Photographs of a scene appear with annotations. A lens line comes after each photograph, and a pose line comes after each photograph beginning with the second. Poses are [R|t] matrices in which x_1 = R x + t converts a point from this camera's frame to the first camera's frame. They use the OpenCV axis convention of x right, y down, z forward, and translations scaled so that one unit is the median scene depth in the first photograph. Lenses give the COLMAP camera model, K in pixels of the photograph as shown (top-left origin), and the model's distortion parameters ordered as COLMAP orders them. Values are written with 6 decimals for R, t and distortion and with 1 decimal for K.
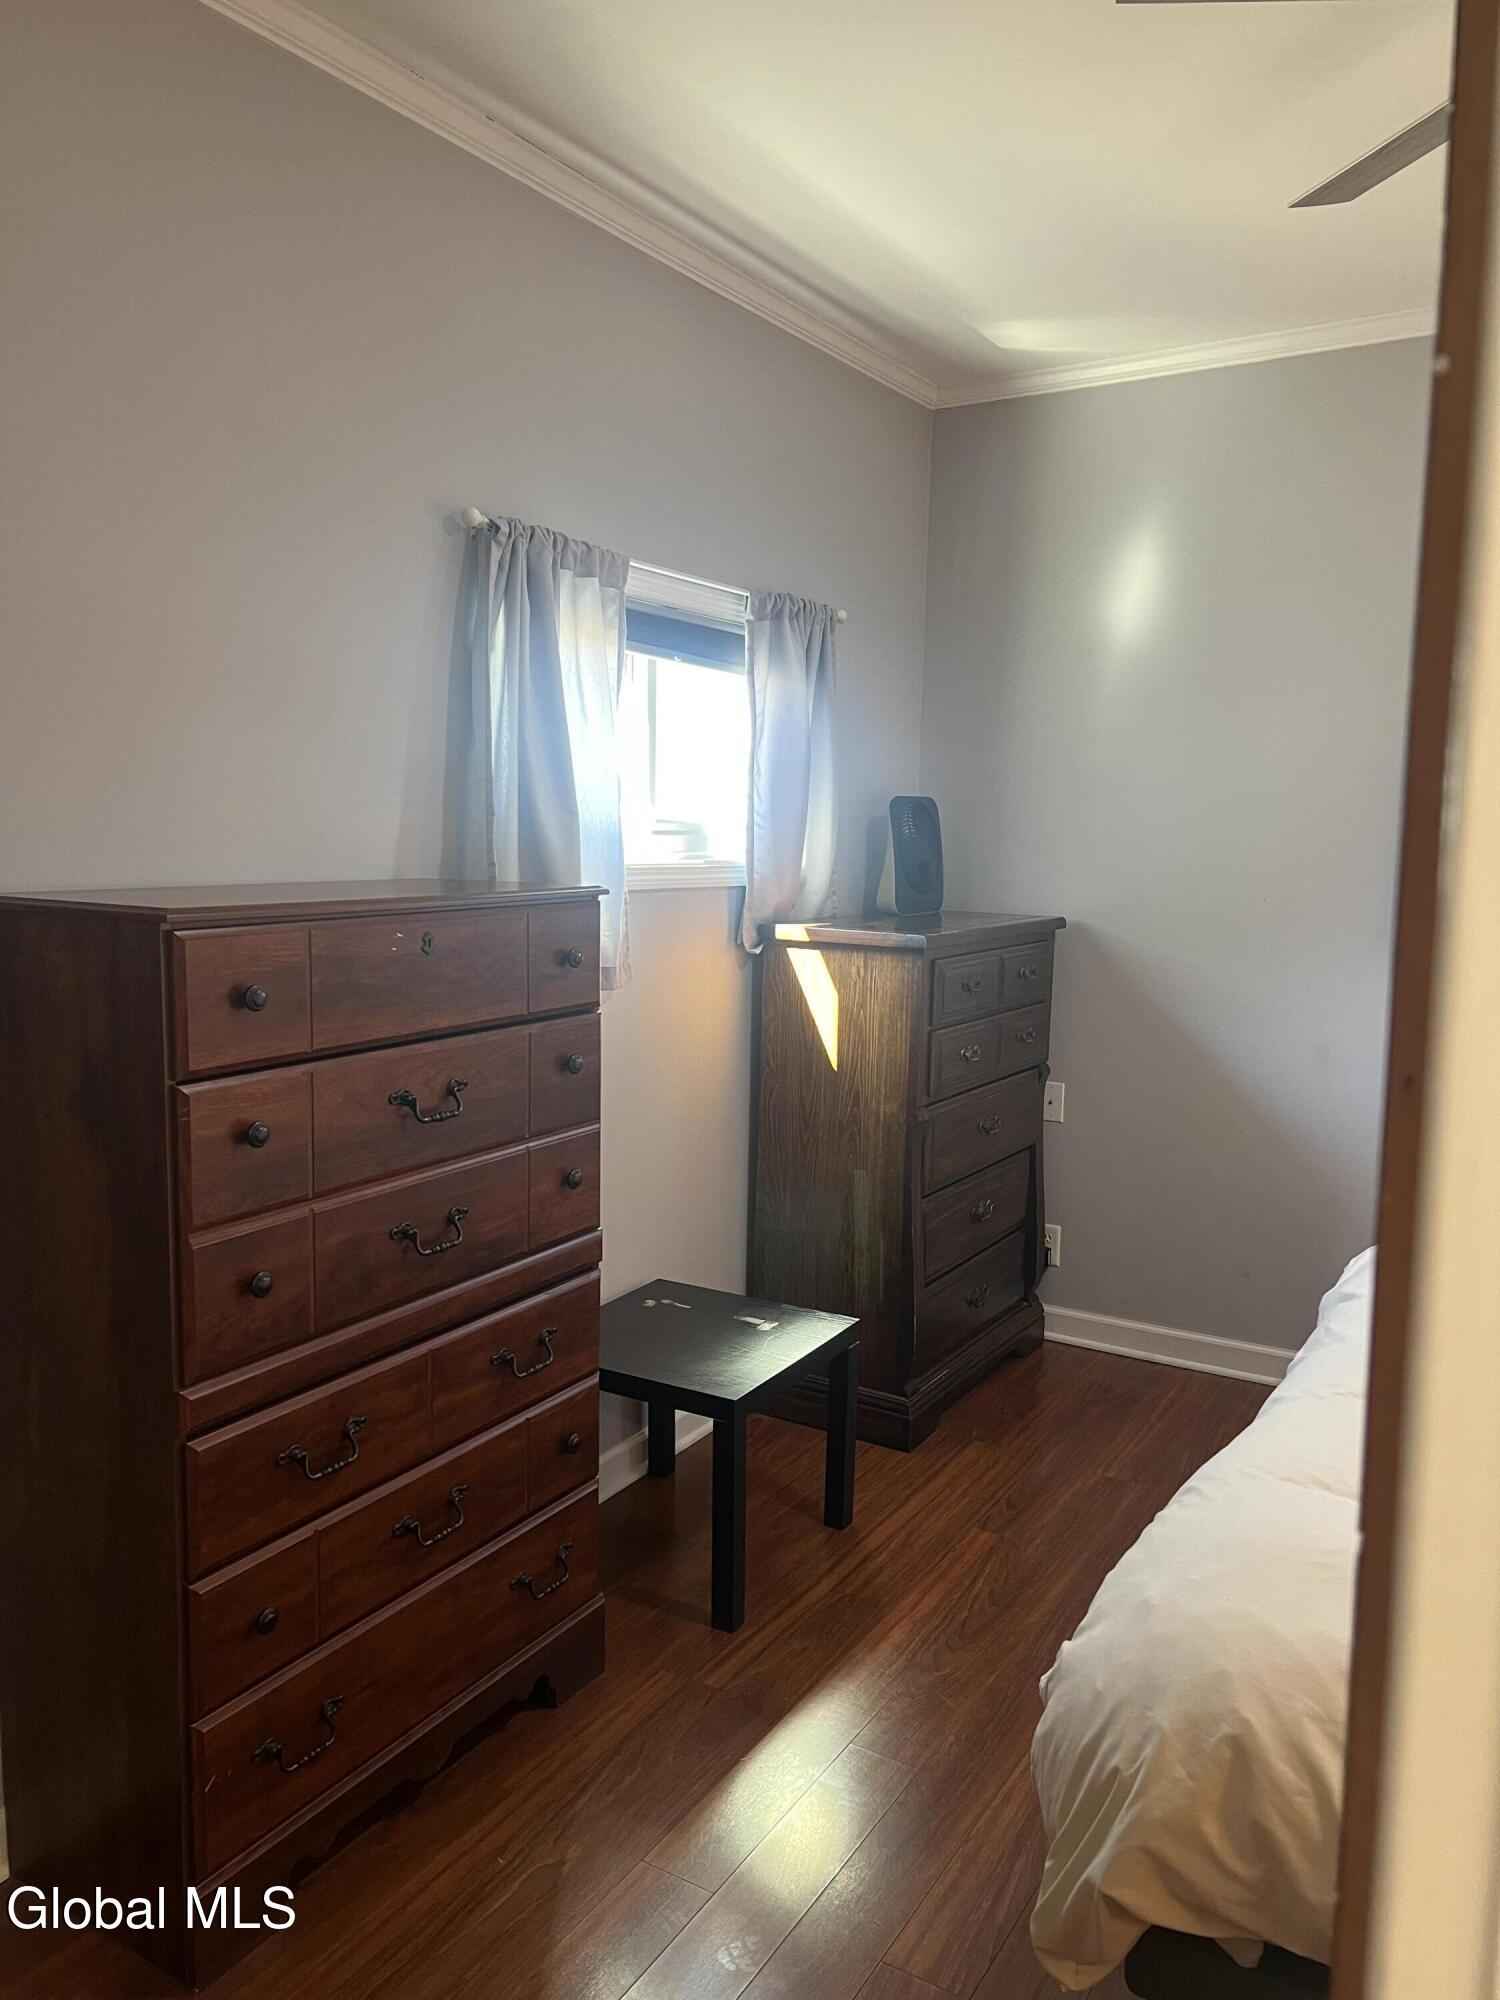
lens RADIAL K [[1502.8, 0, 750.0], [0, 1502.8, 998.8], [0, 0, 1]] dist [0.016467, -0.022259]
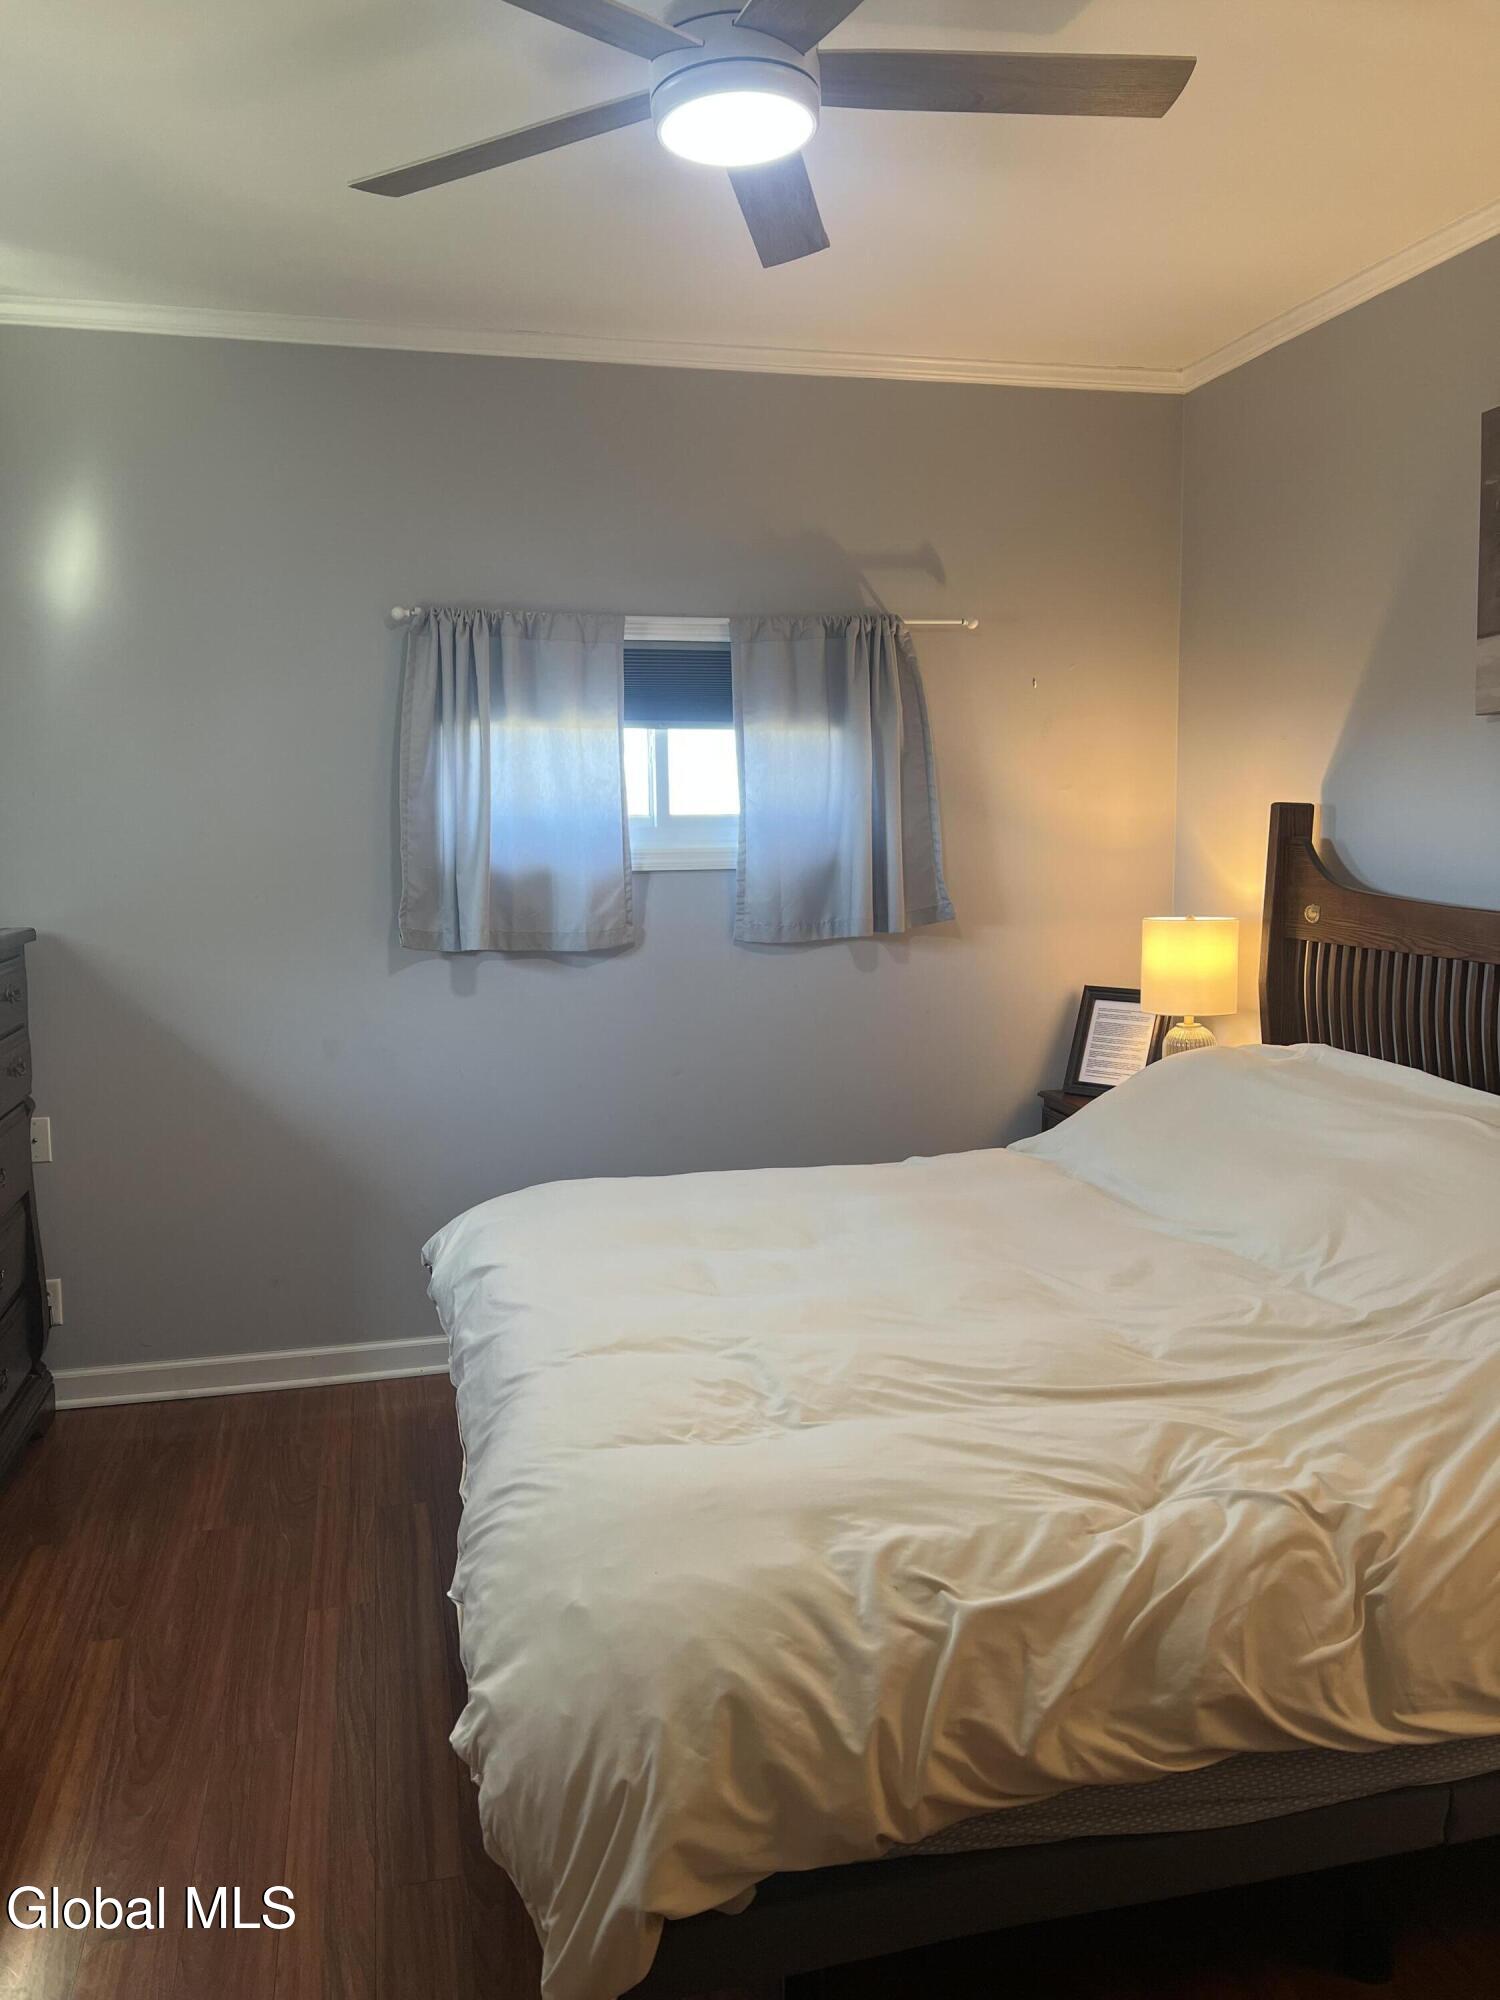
lens RADIAL K [[1502.8, 0, 751.3], [0, 1502.8, 994.6], [0, 0, 1]] dist [0.016467, -0.022259]
pose [[0.699660, -0.098428, 0.707663, -0.260677], [0.101115, 0.994137, 0.038302, -0.015780], [-0.707284, 0.044757, 0.705511, 0.185571]]
